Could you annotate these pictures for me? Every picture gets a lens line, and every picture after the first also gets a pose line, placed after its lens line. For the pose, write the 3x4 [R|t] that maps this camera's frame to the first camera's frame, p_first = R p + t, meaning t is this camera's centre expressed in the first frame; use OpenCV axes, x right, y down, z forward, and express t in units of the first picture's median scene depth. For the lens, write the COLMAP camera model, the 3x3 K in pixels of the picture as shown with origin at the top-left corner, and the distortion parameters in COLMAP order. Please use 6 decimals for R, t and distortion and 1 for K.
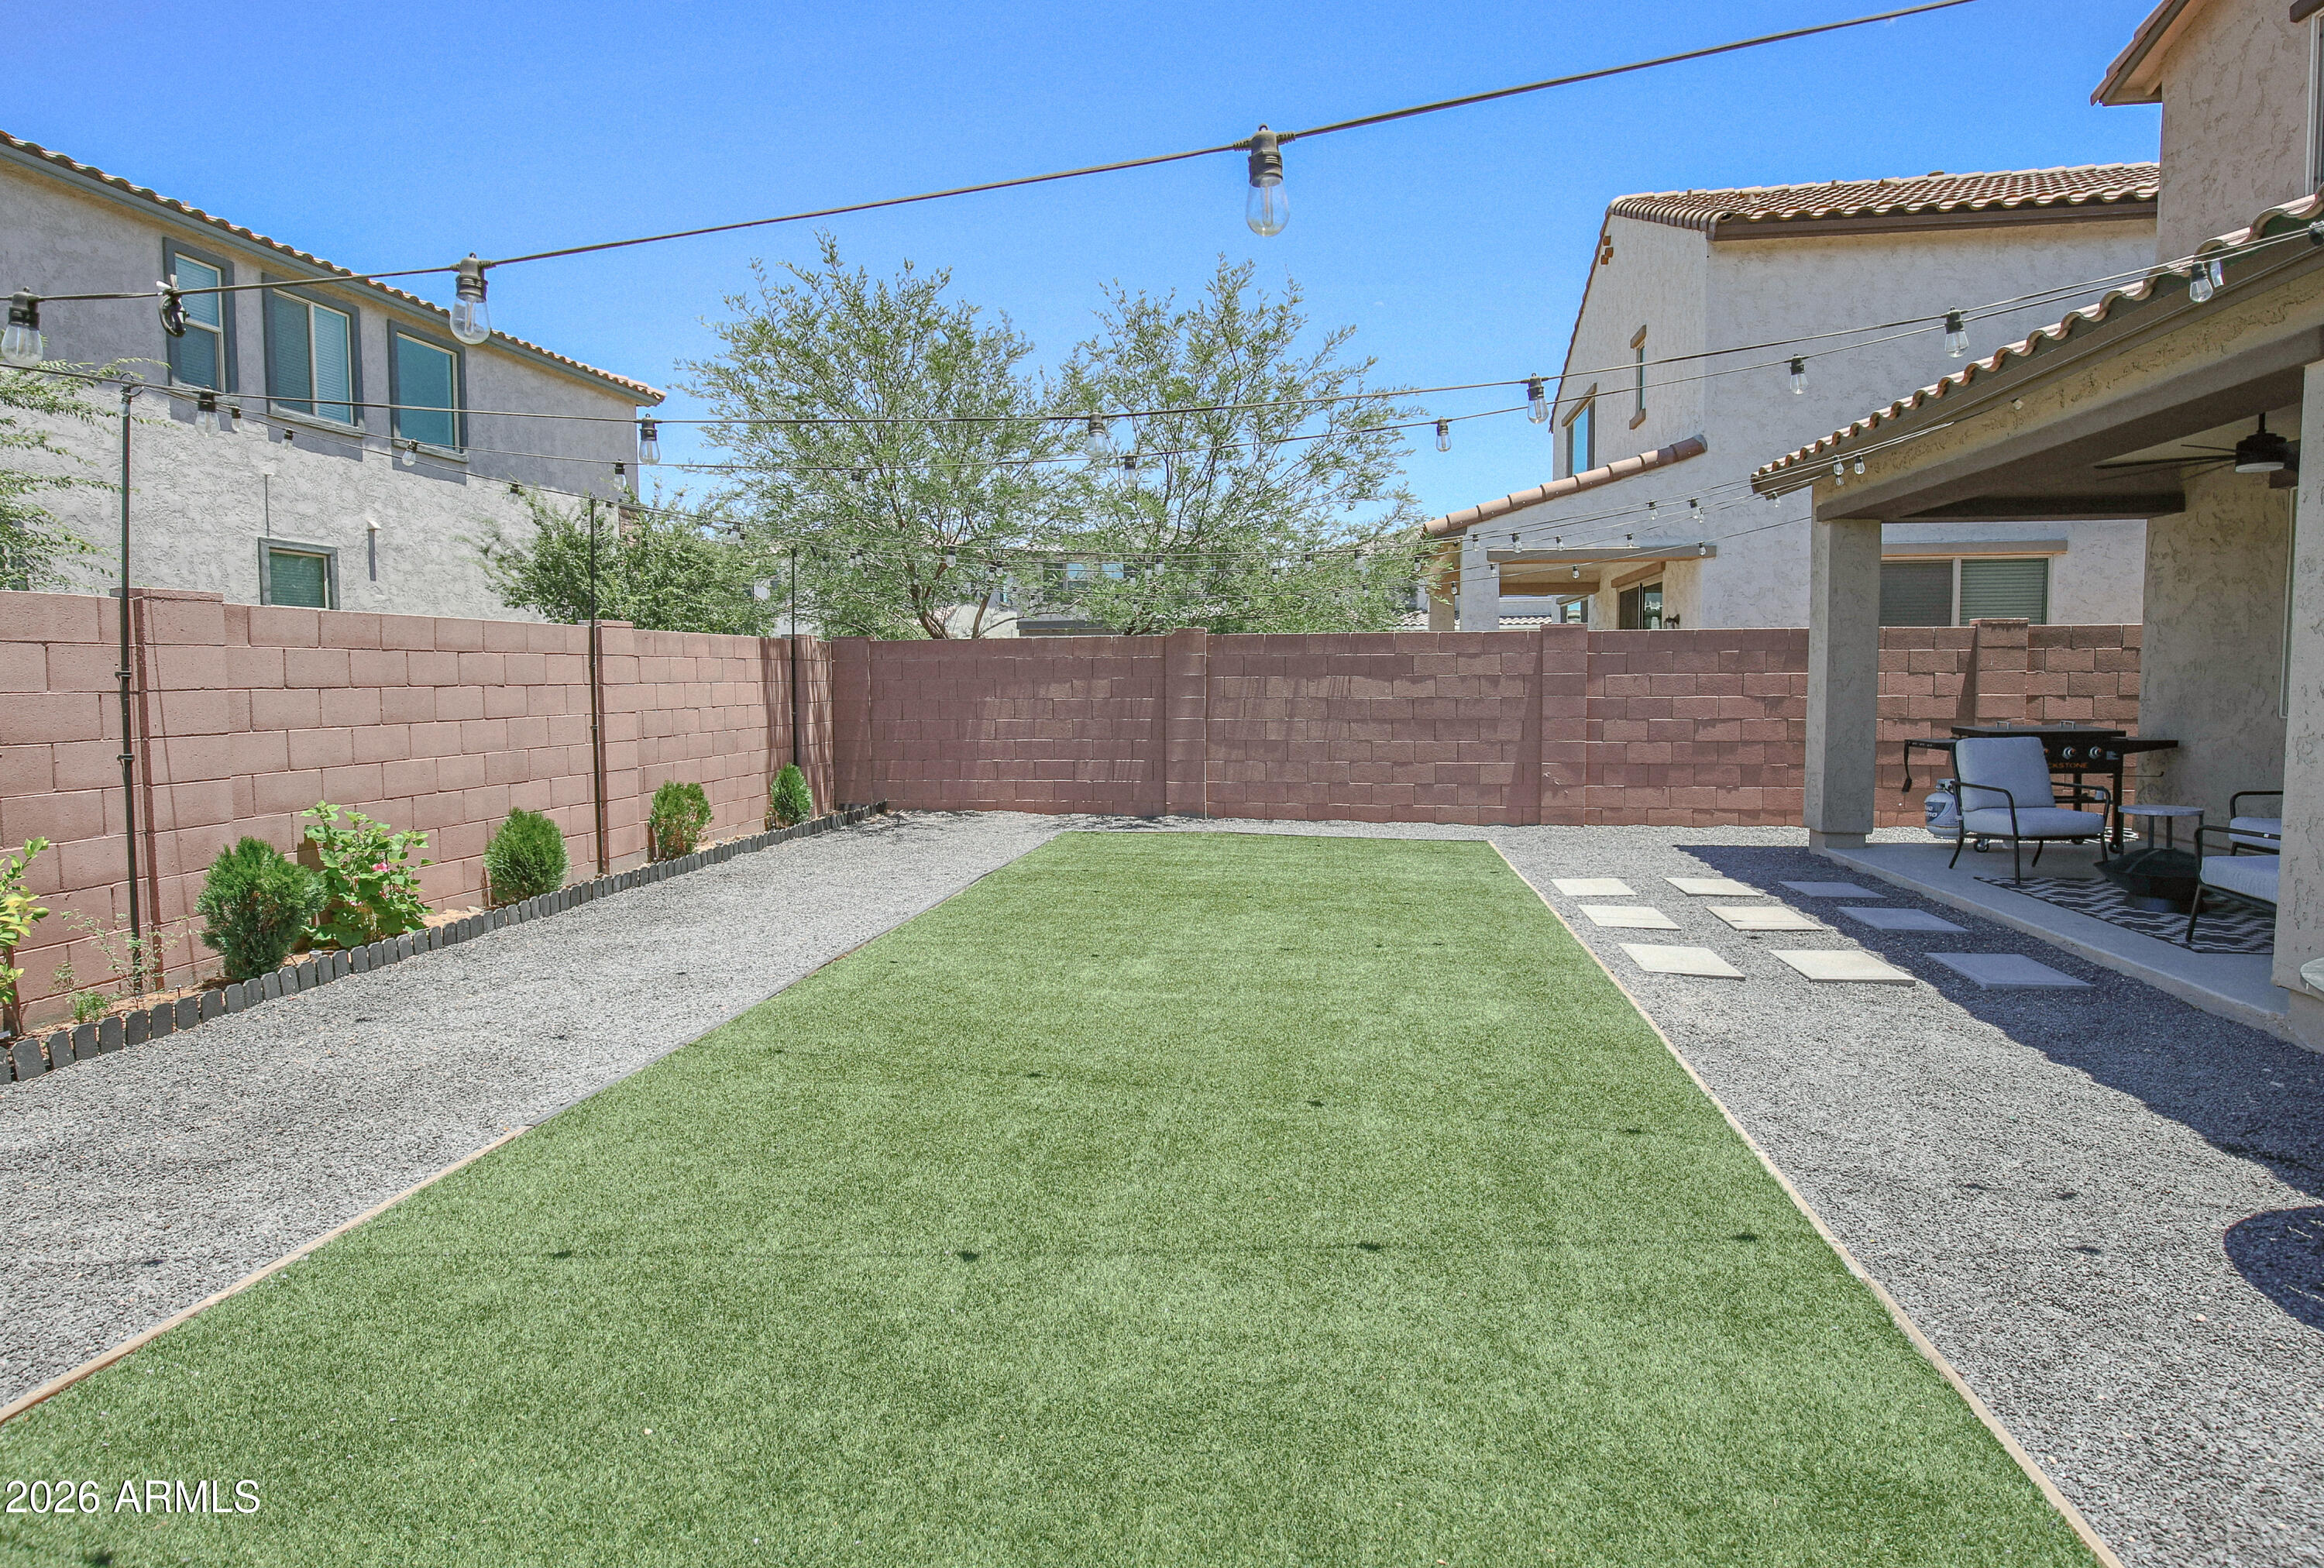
lens RADIAL K [[1135.9, 0, 1160.2], [0, 1135.9, 768.5], [0, 0, 1]] dist [-0.028099, -0.000008]
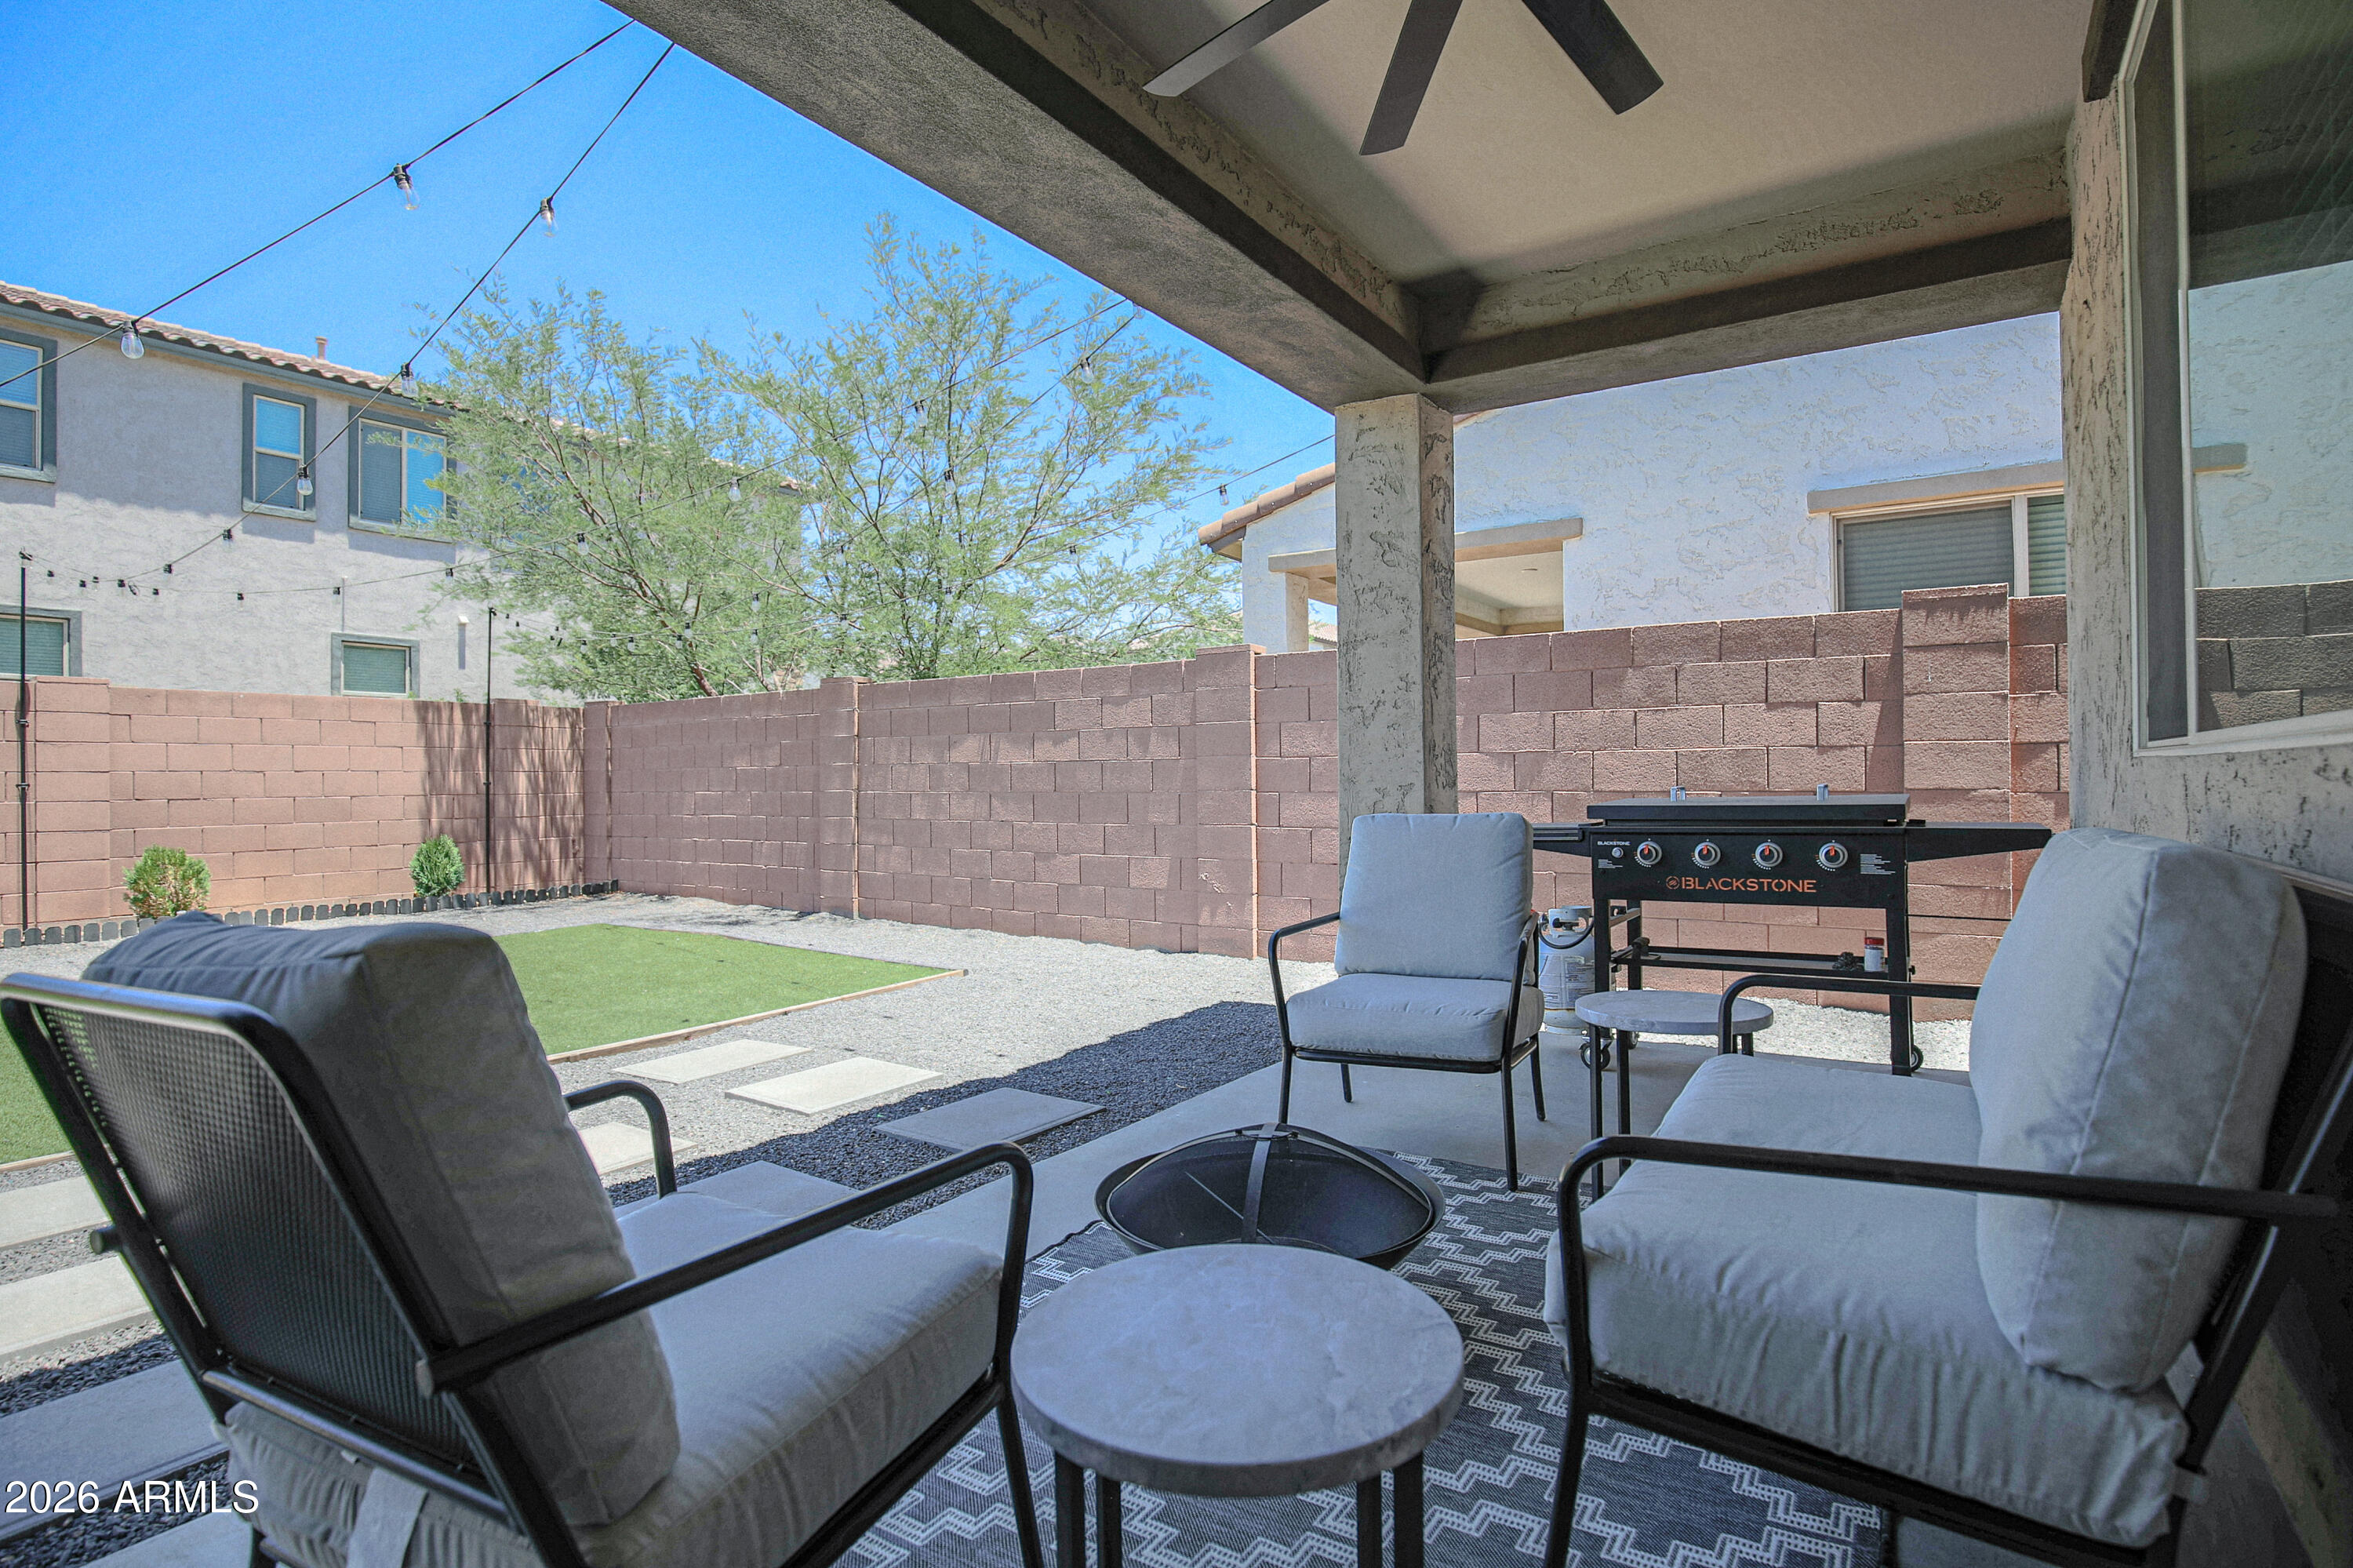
lens RADIAL K [[1149.0, 0, 1176.5], [0, 1149.0, 784.0], [0, 0, 1]] dist [-0.015623, -0.000528]
pose [[0.914920, 0.002730, -0.403626, 0.547340], [-0.031469, 0.997416, -0.064586, -0.004650], [0.402407, 0.071792, 0.912641, 0.349099]]
